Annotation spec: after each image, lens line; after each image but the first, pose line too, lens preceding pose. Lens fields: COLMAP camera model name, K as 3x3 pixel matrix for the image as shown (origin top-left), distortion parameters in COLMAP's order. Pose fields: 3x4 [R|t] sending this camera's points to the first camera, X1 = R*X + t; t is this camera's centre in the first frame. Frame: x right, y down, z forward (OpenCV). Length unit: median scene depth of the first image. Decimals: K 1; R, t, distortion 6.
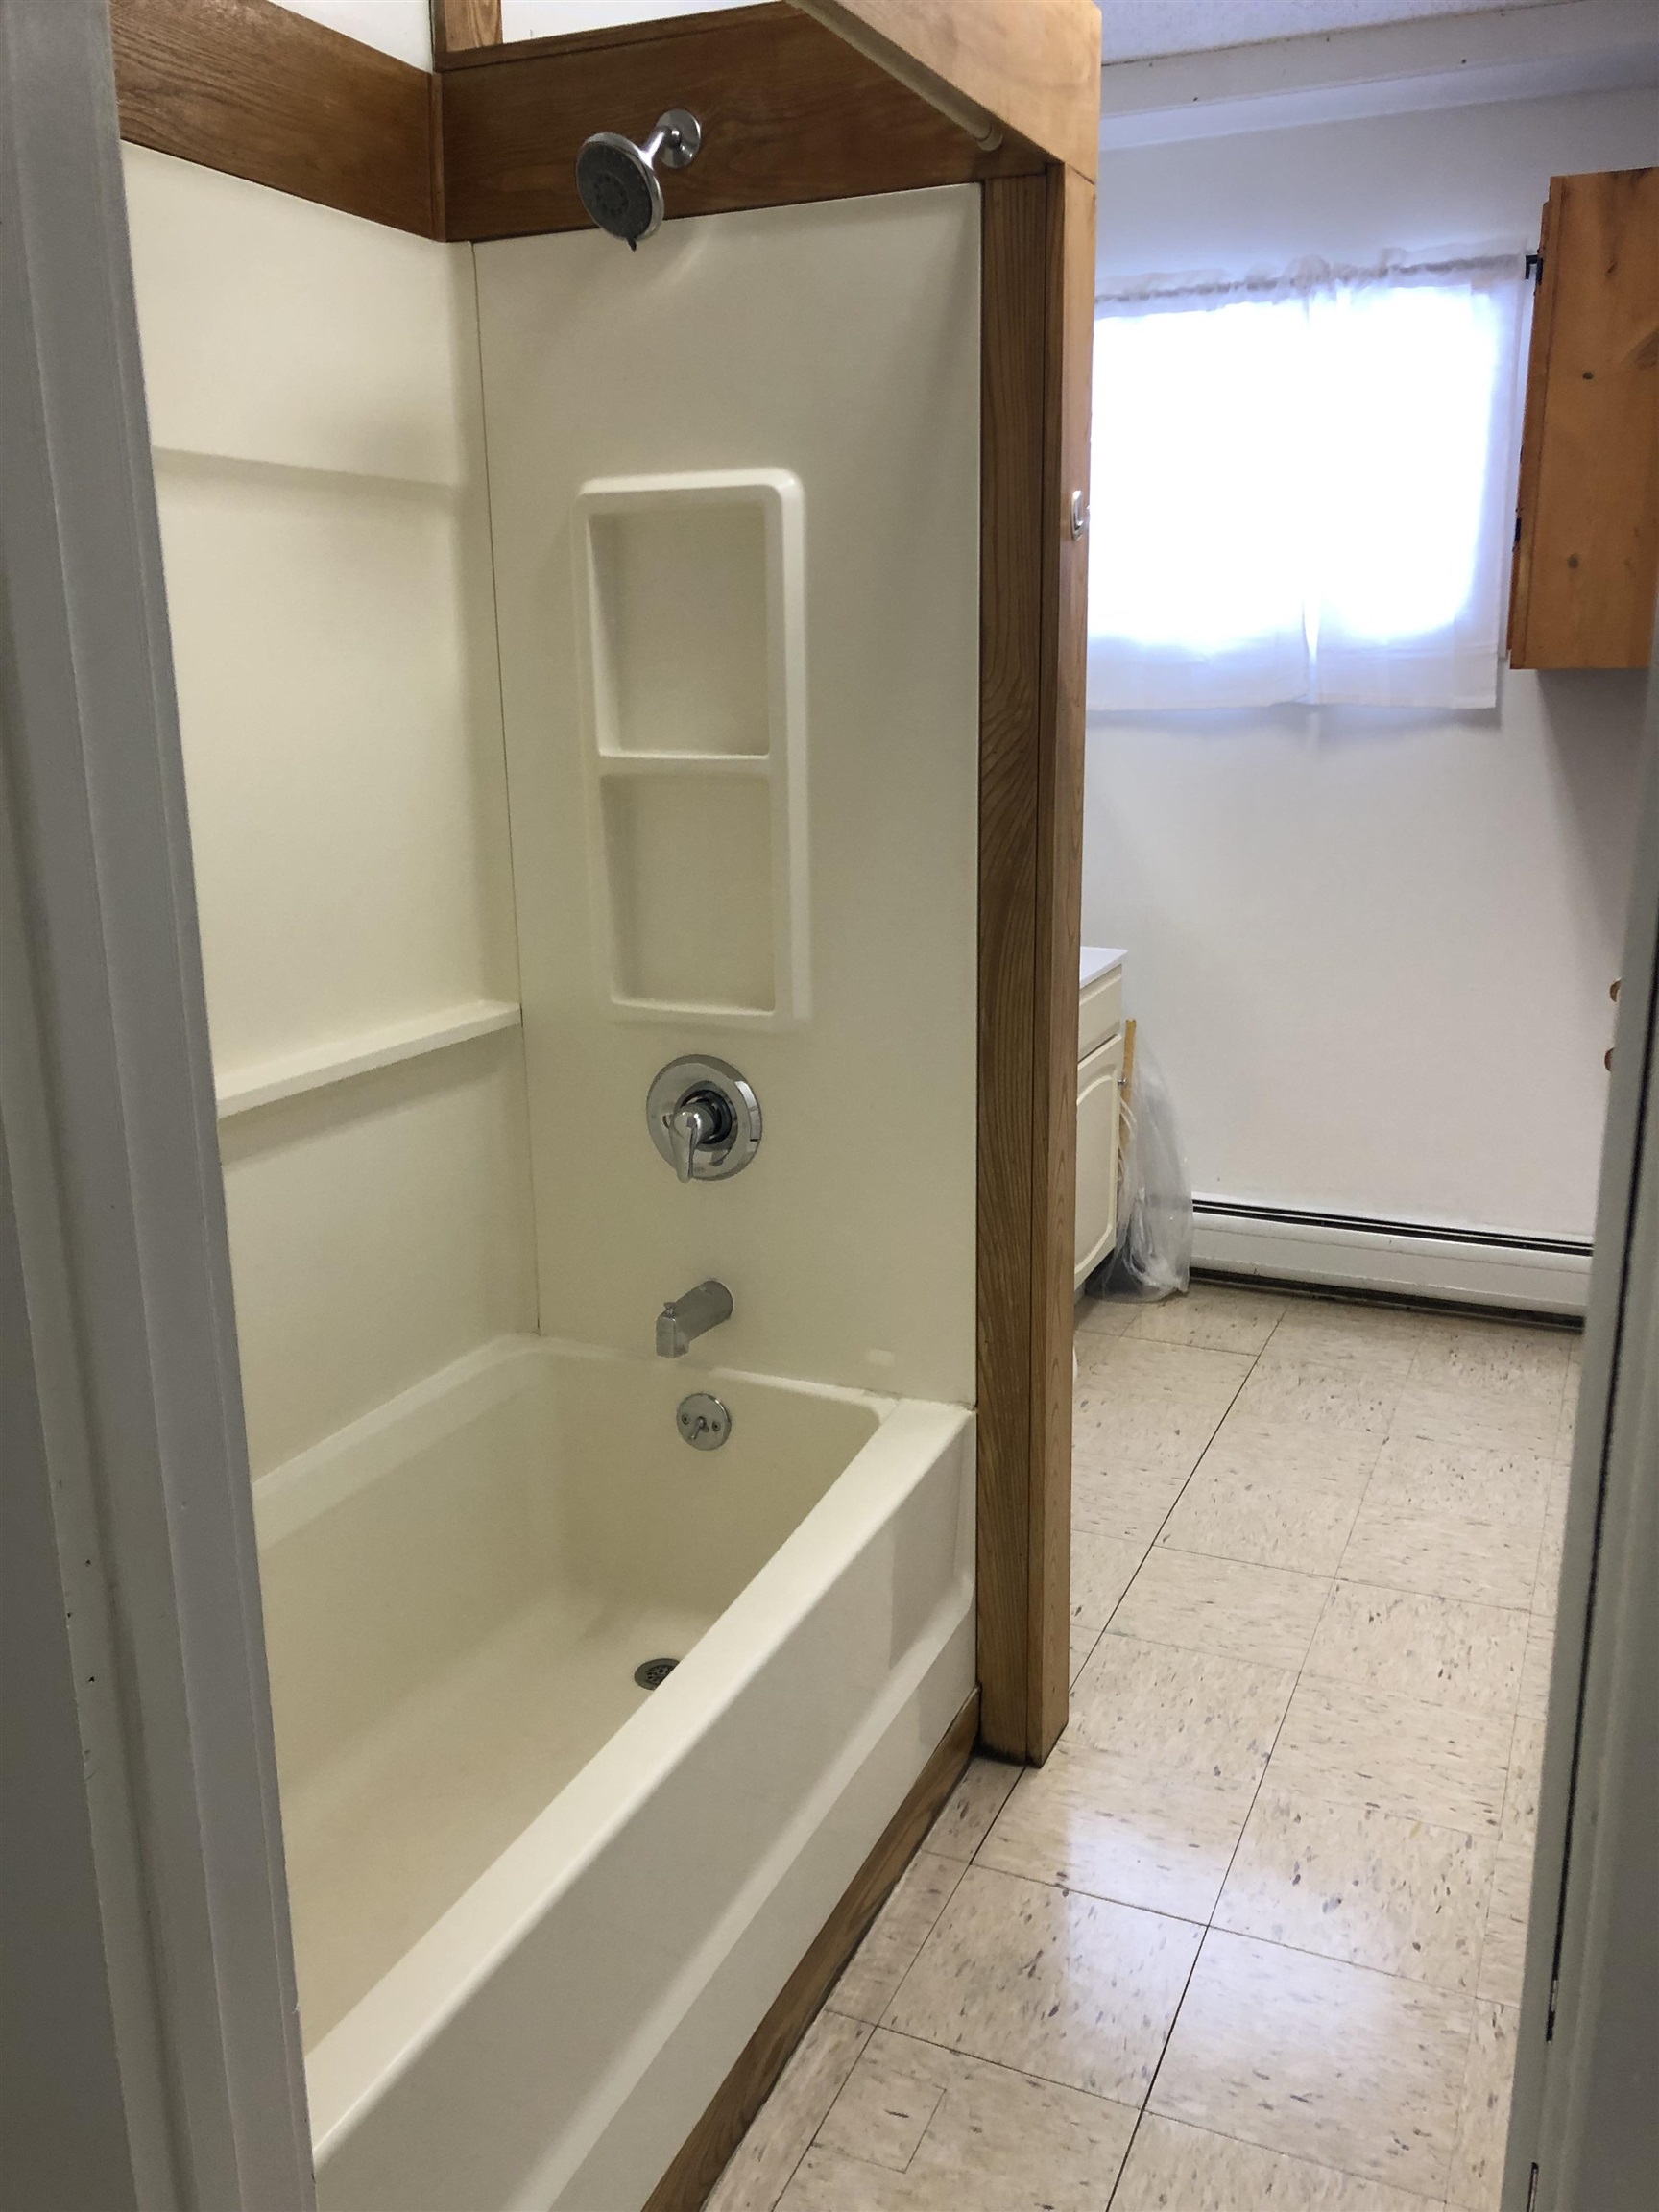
lens RADIAL K [[1807.2, 0, 846.7], [0, 1807.2, 1114.3], [0, 0, 1]] dist [0.103065, -0.201432]
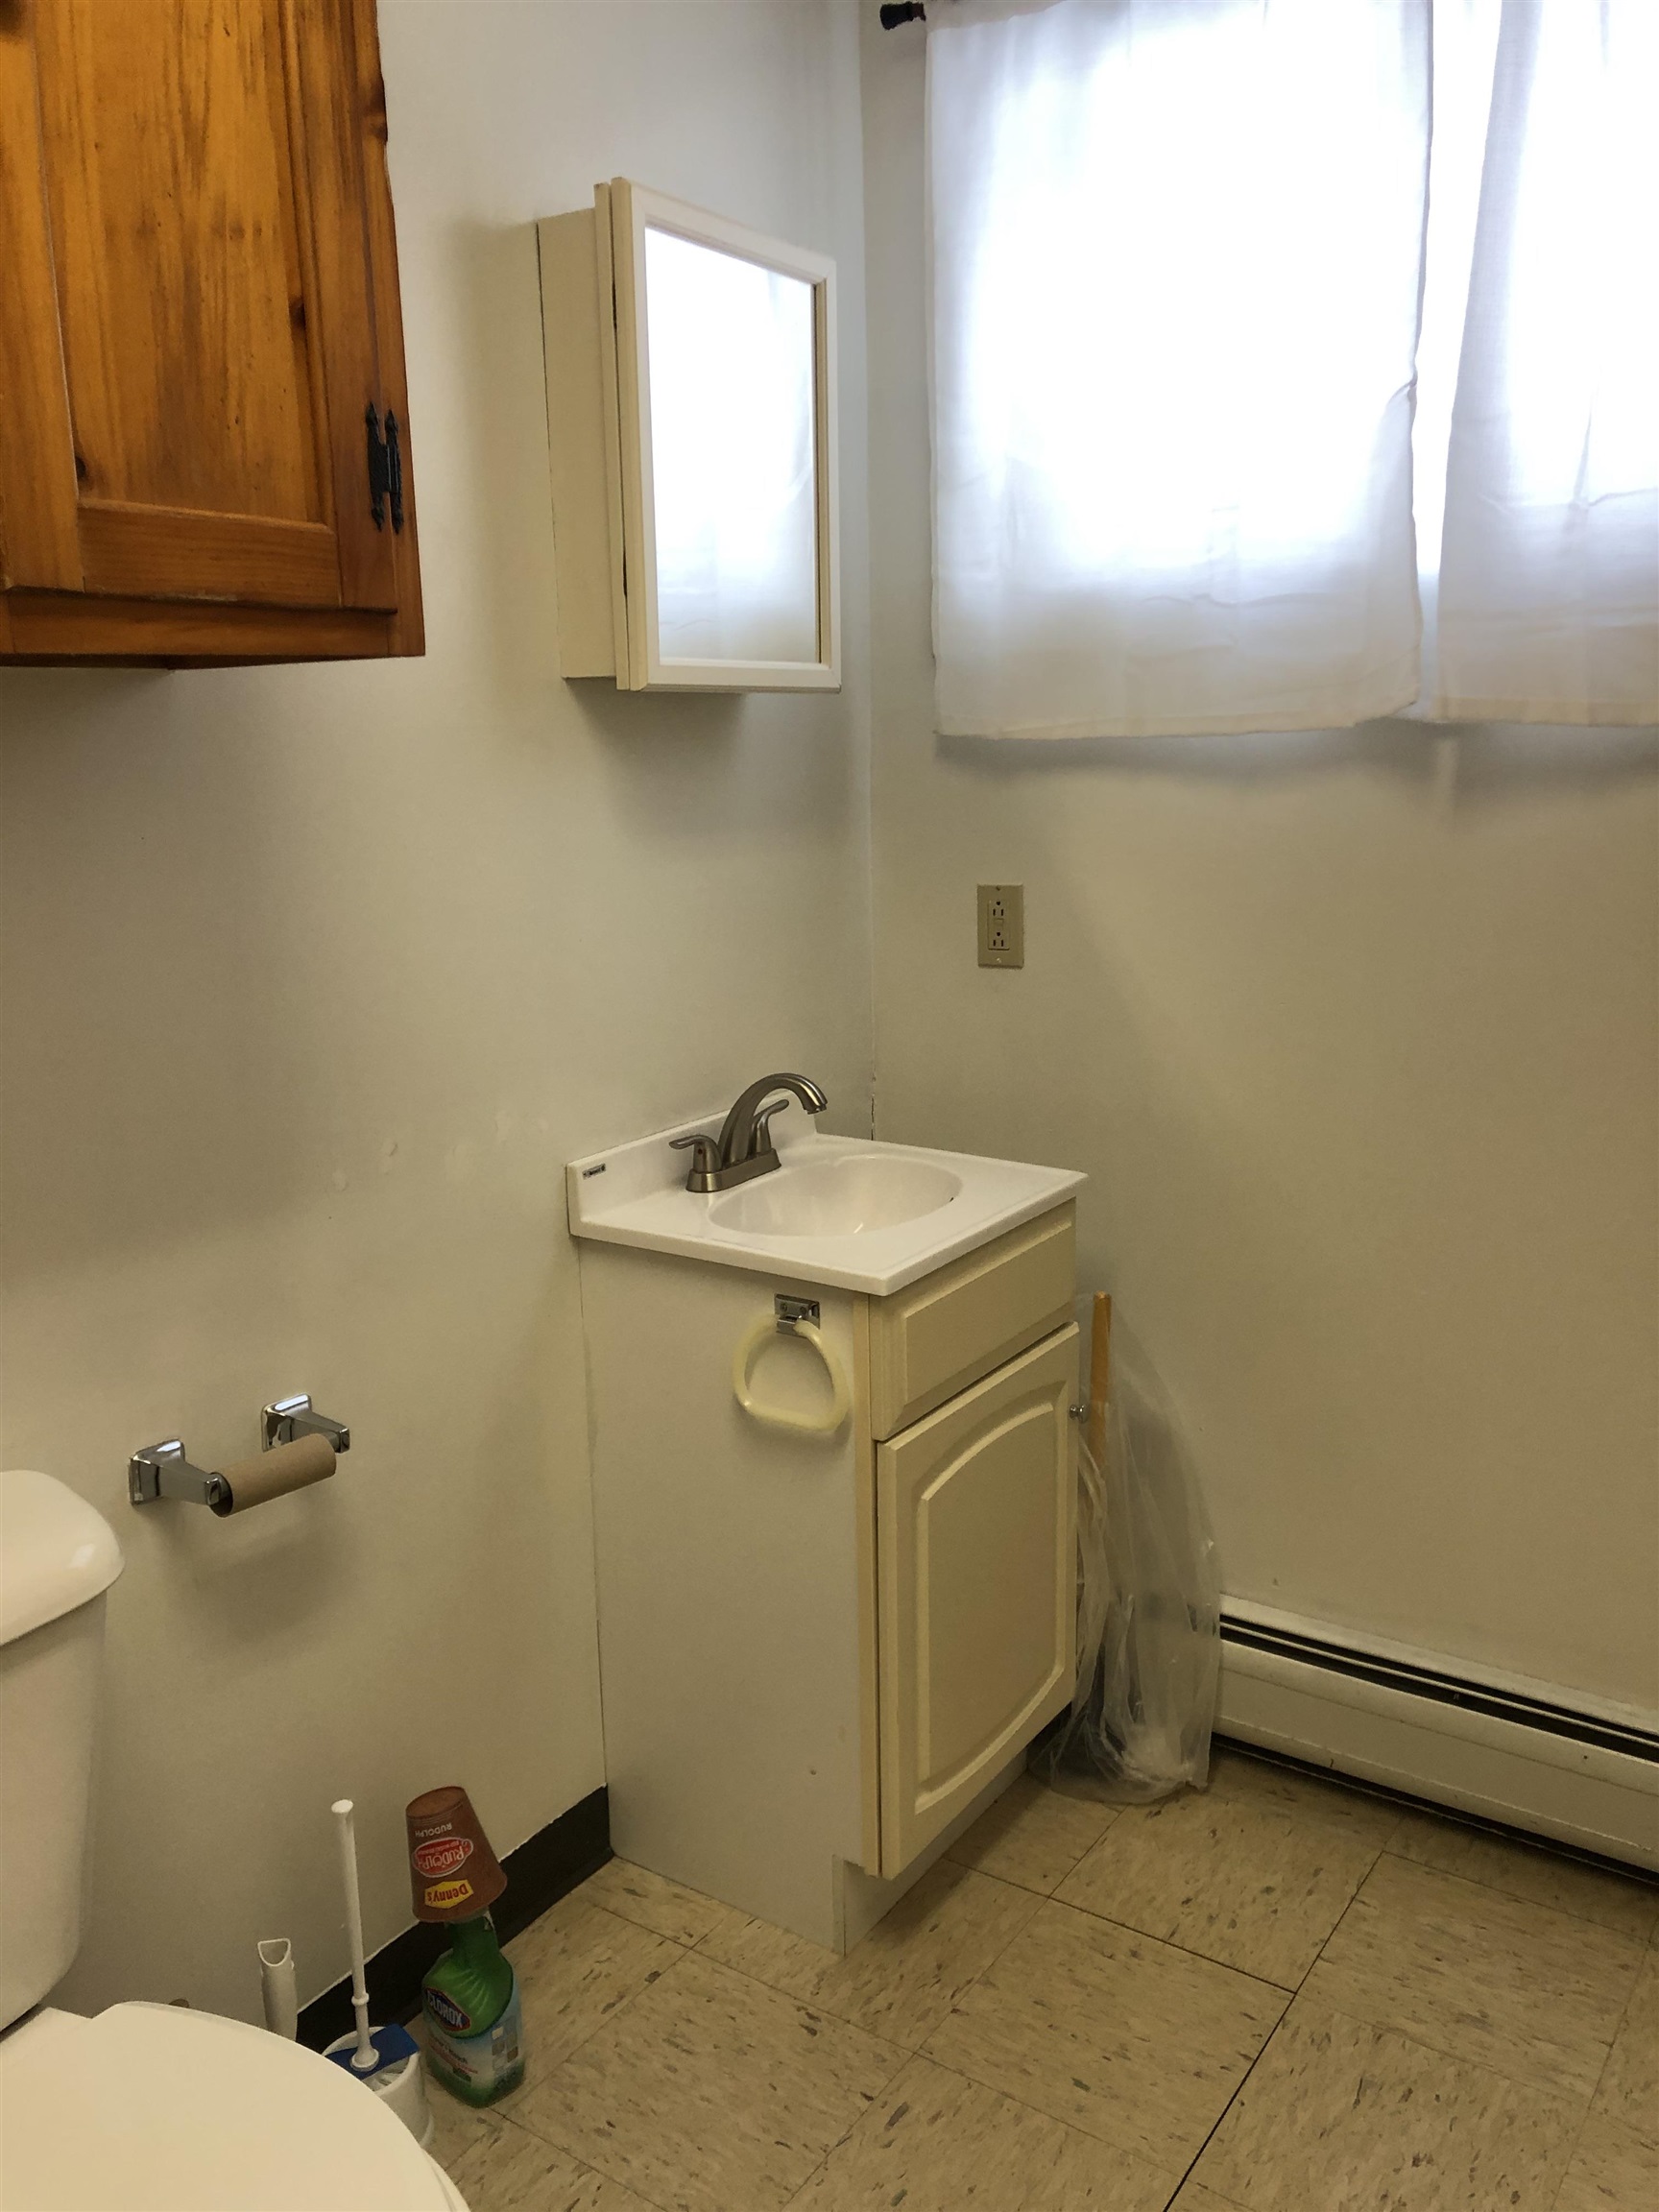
lens RADIAL K [[1721.3, 0, 897.1], [0, 1721.3, 1113.2], [0, 0, 1]] dist [0.025170, -0.037144]
pose [[0.986152, 0.031104, -0.162904, 0.177276], [-0.036556, 0.998864, -0.030580, -0.088549], [0.161768, 0.036112, 0.986168, 0.469070]]
